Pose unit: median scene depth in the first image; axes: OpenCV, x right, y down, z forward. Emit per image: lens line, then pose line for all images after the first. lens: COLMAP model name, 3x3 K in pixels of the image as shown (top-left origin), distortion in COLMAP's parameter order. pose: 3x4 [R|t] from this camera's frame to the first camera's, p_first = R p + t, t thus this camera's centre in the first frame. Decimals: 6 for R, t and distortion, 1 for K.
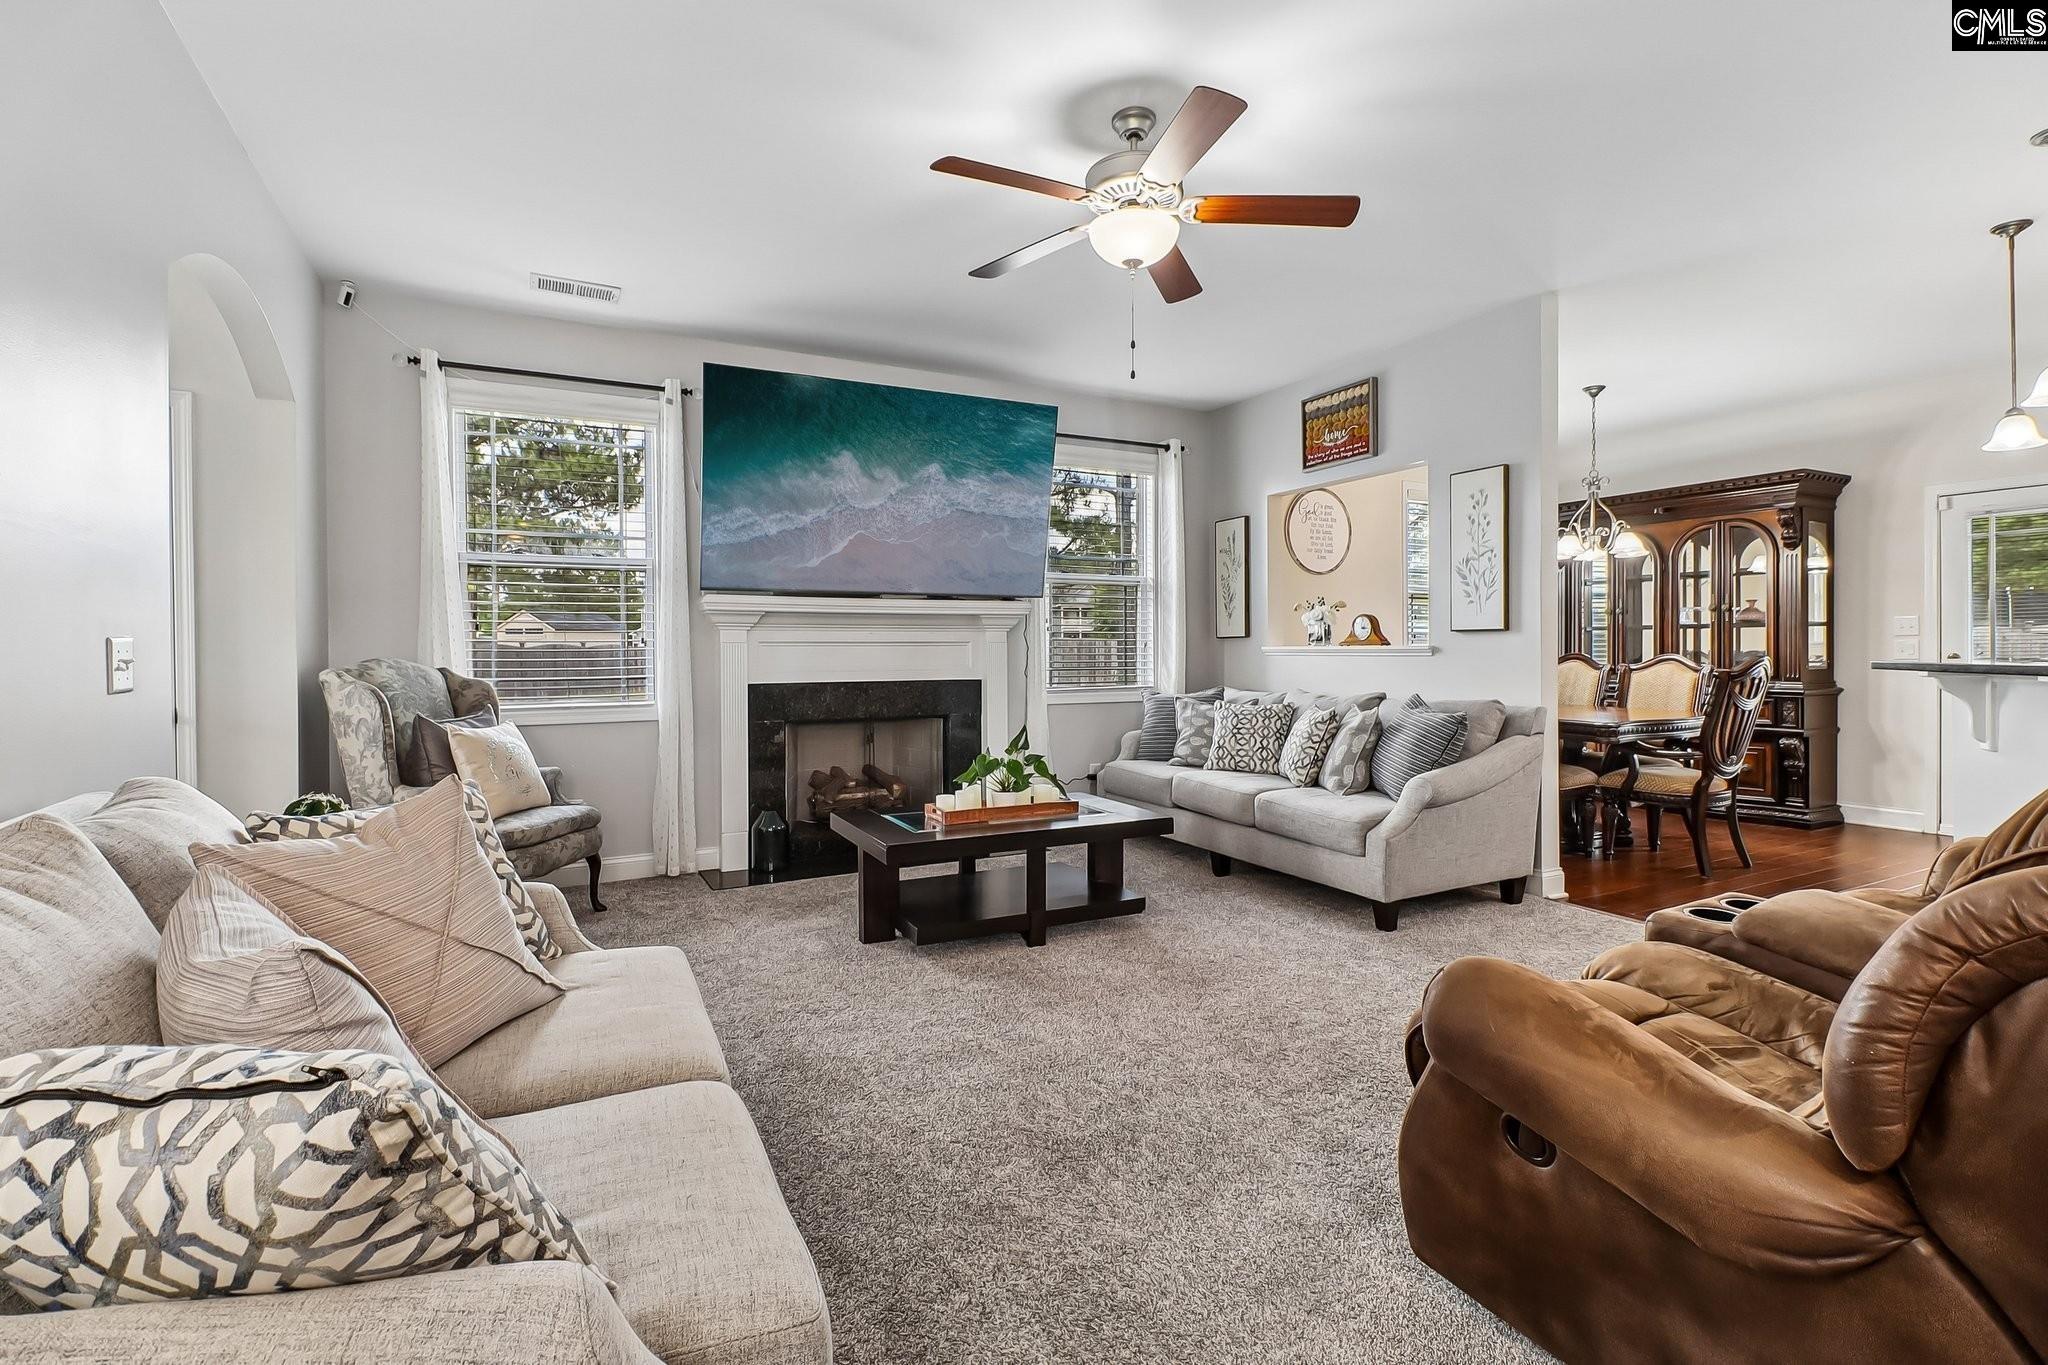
lens RADIAL K [[945.3, 0, 1026.8], [0, 945.3, 655.1], [0, 0, 1]] dist [0.008125, -0.011059]
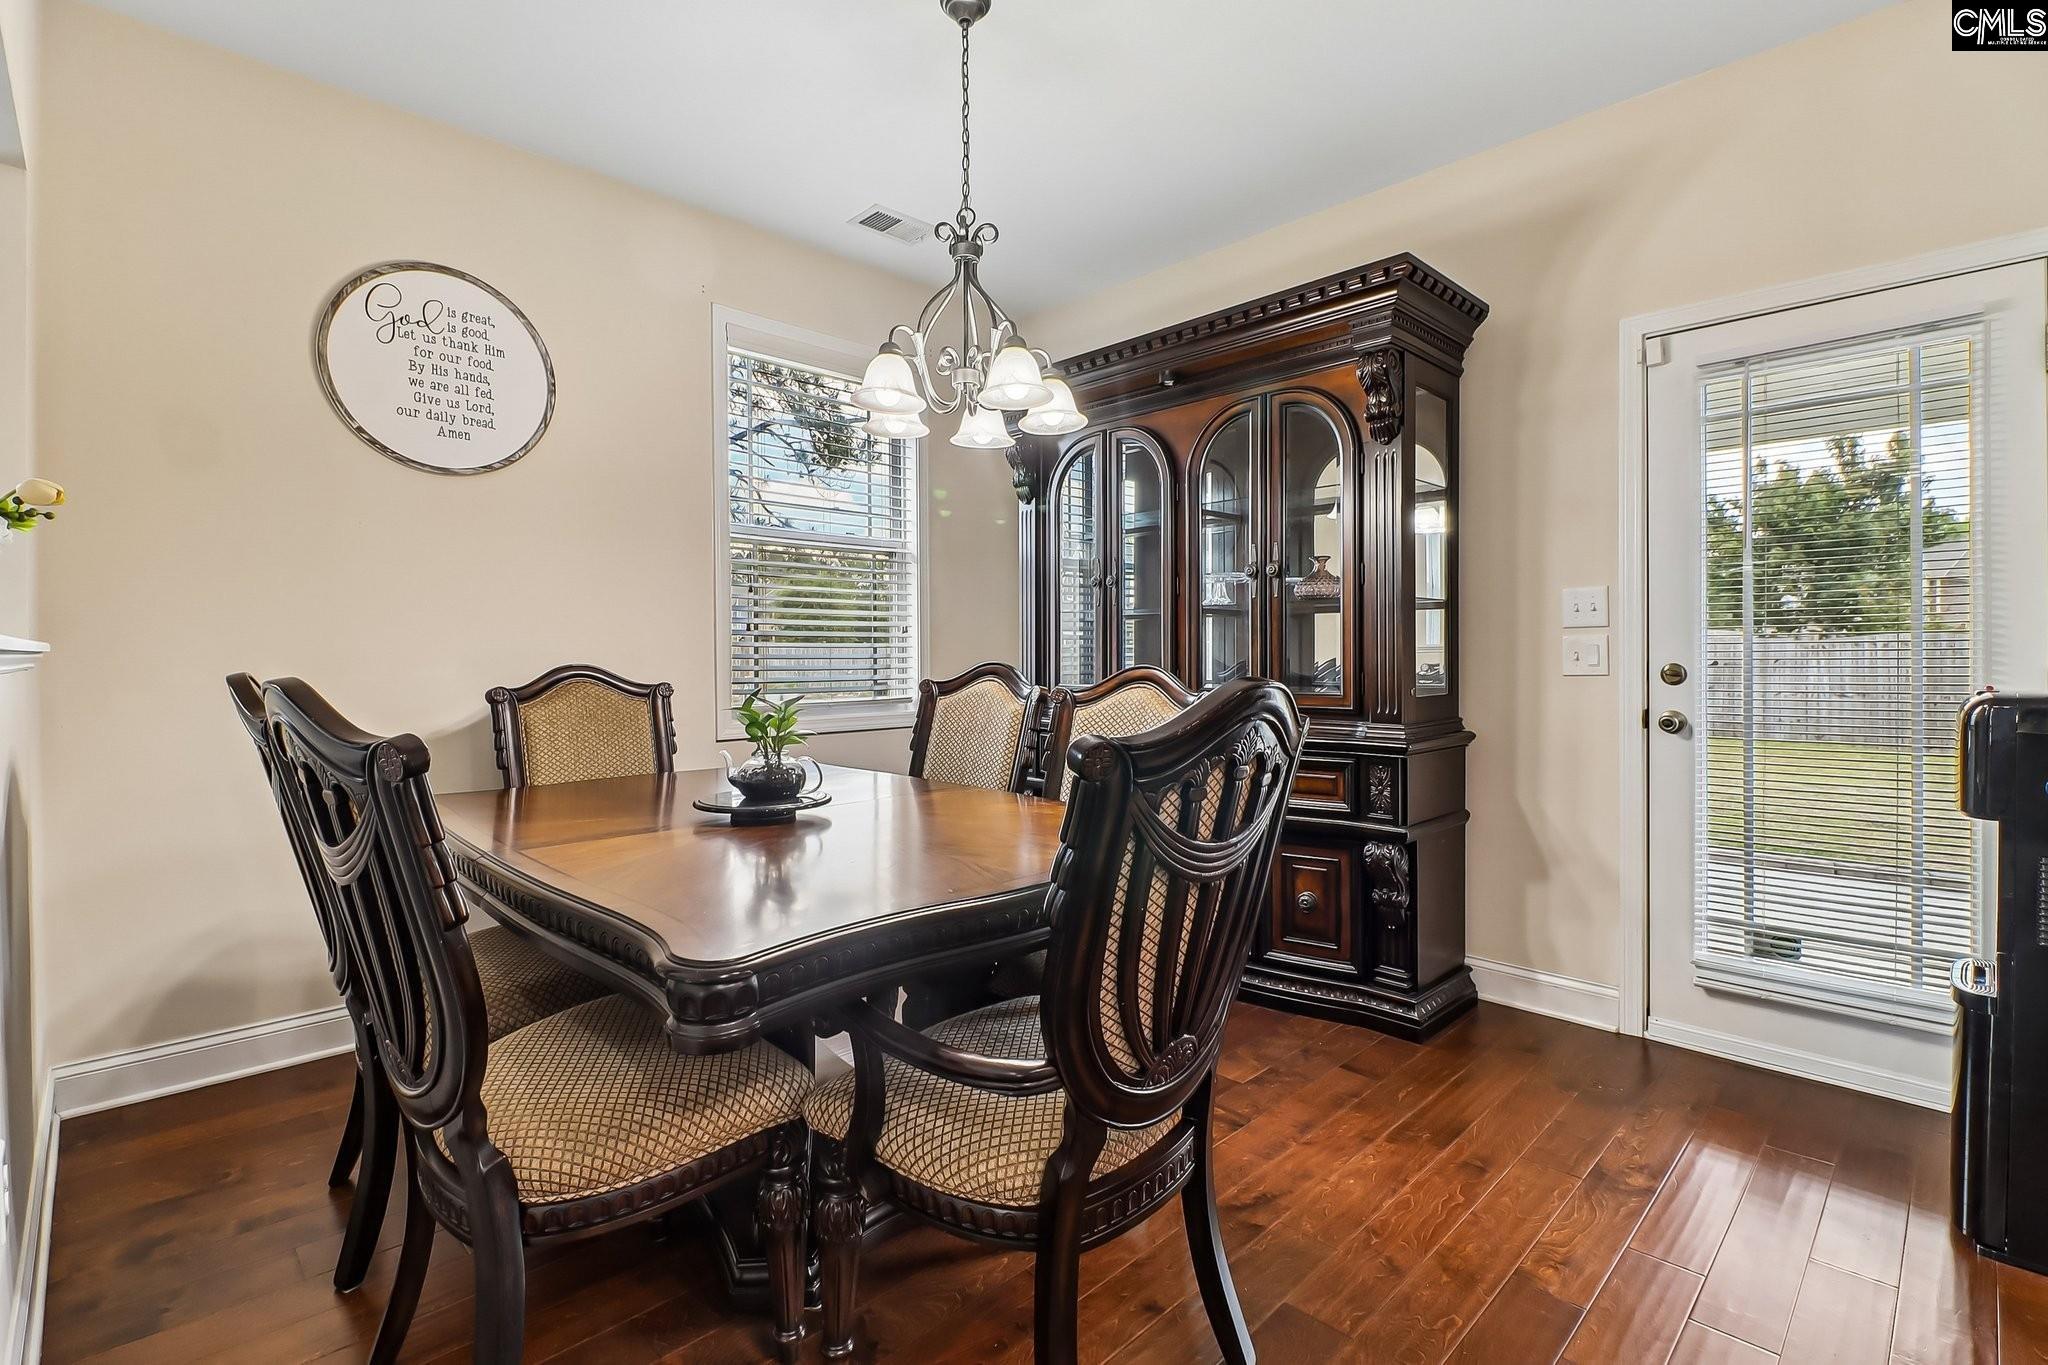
lens RADIAL K [[945.3, 0, 1011.5], [0, 945.3, 661.3], [0, 0, 1]] dist [0.008125, -0.011059]
pose [[0.959089, 0.001167, 0.283102, 0.498345], [-0.000280, 0.999995, -0.003173, -0.000947], [-0.283104, 0.002964, 0.959085, 0.602706]]
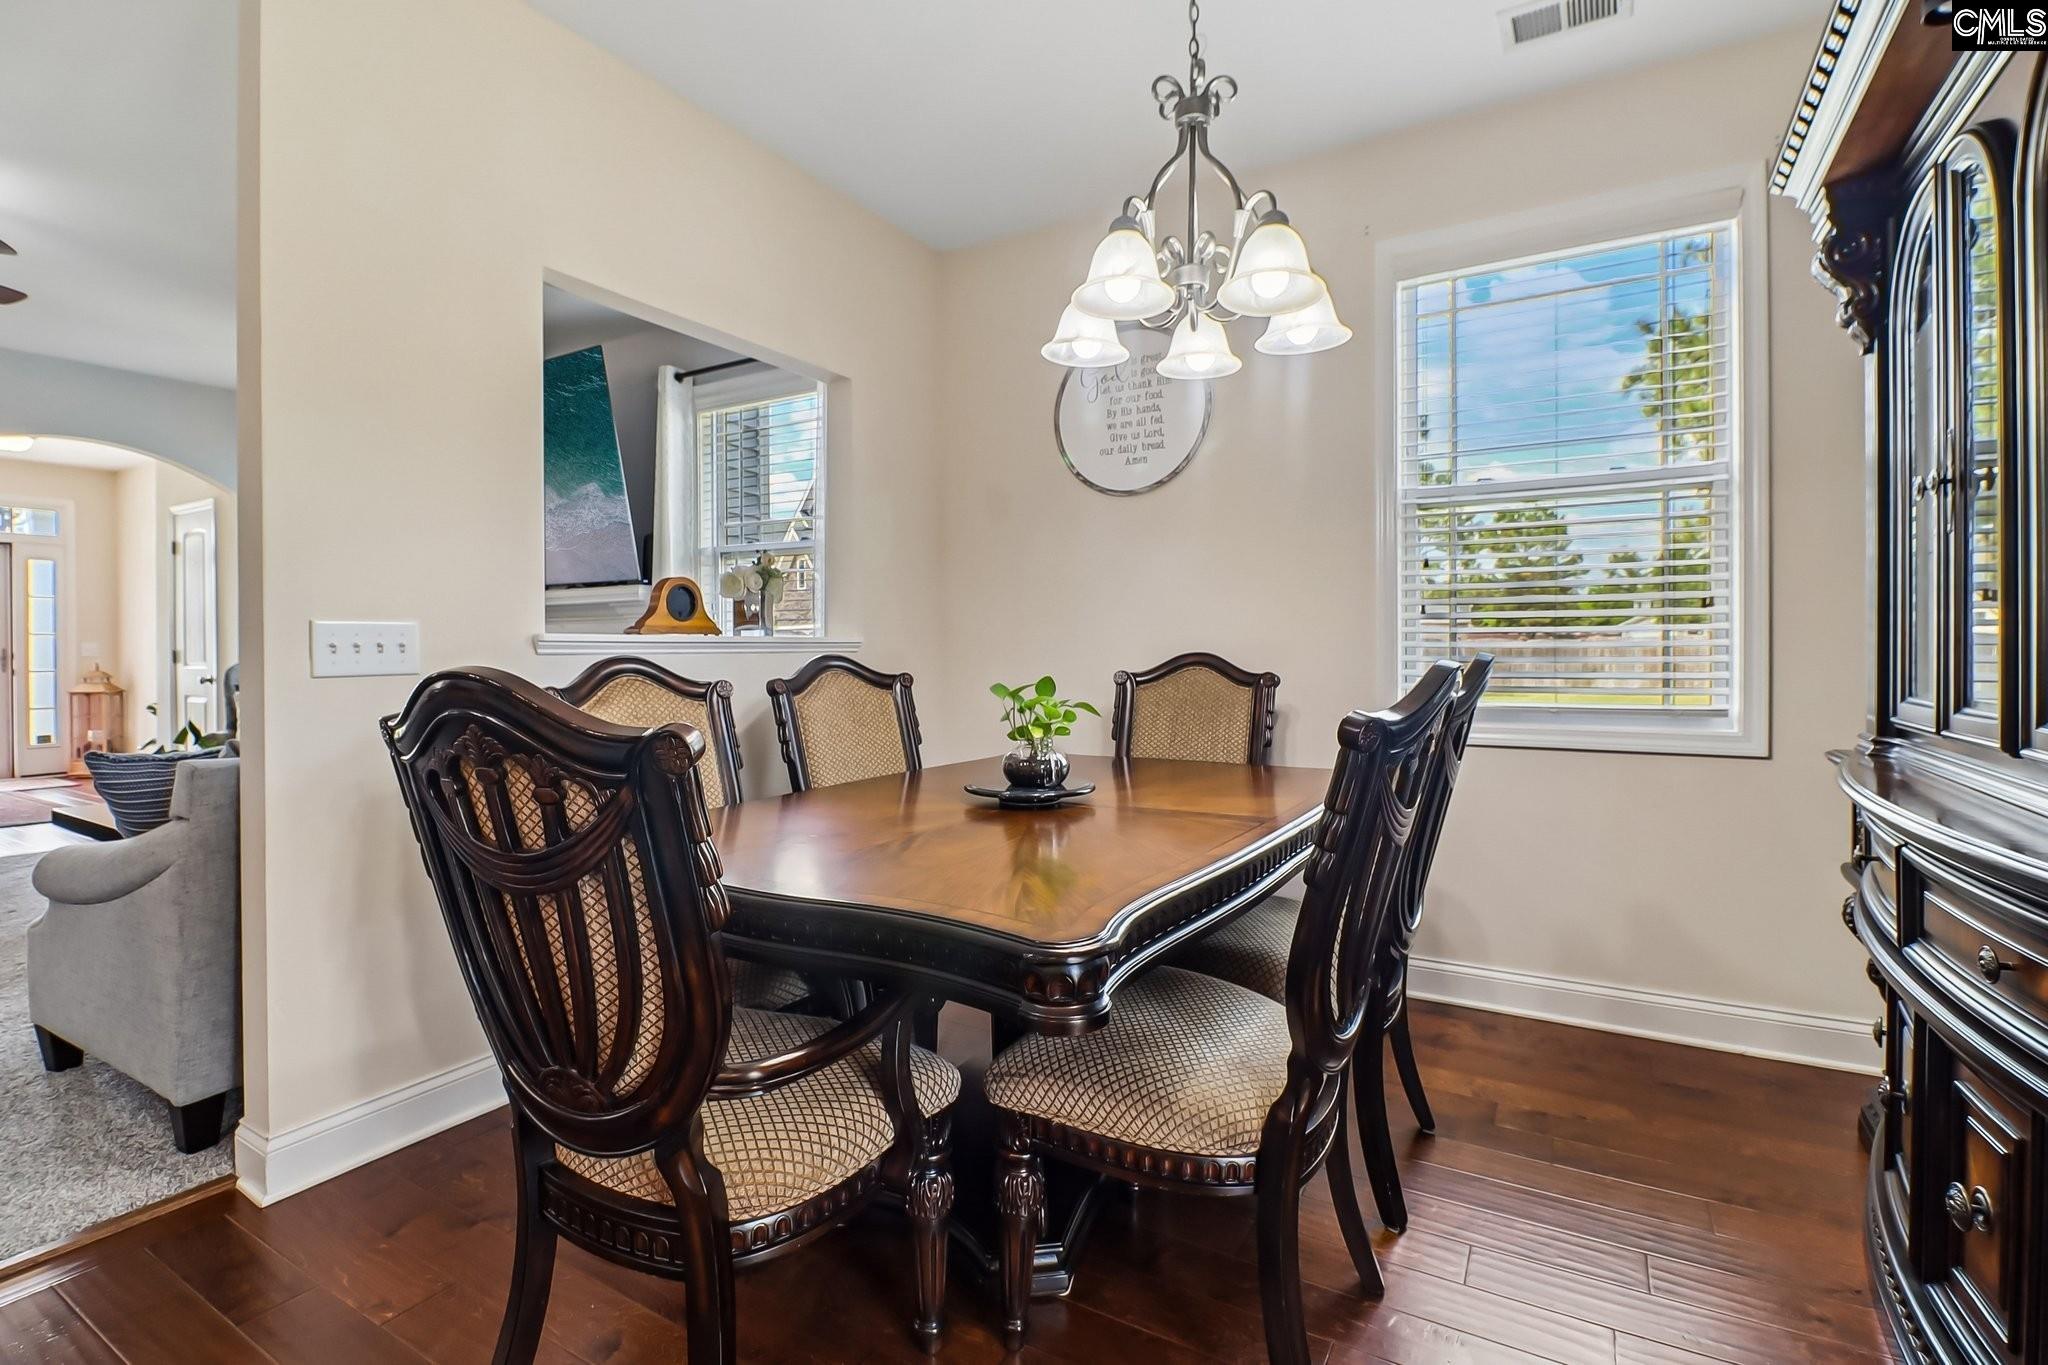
lens RADIAL K [[945.3, 0, 1028.3], [0, 945.3, 648.5], [0, 0, 1]] dist [0.008125, -0.011059]
pose [[0.526683, 0.005071, -0.850047, 0.759715], [-0.007534, 0.999971, 0.001298, -0.002392], [0.850028, 0.005721, 0.526706, 0.748124]]
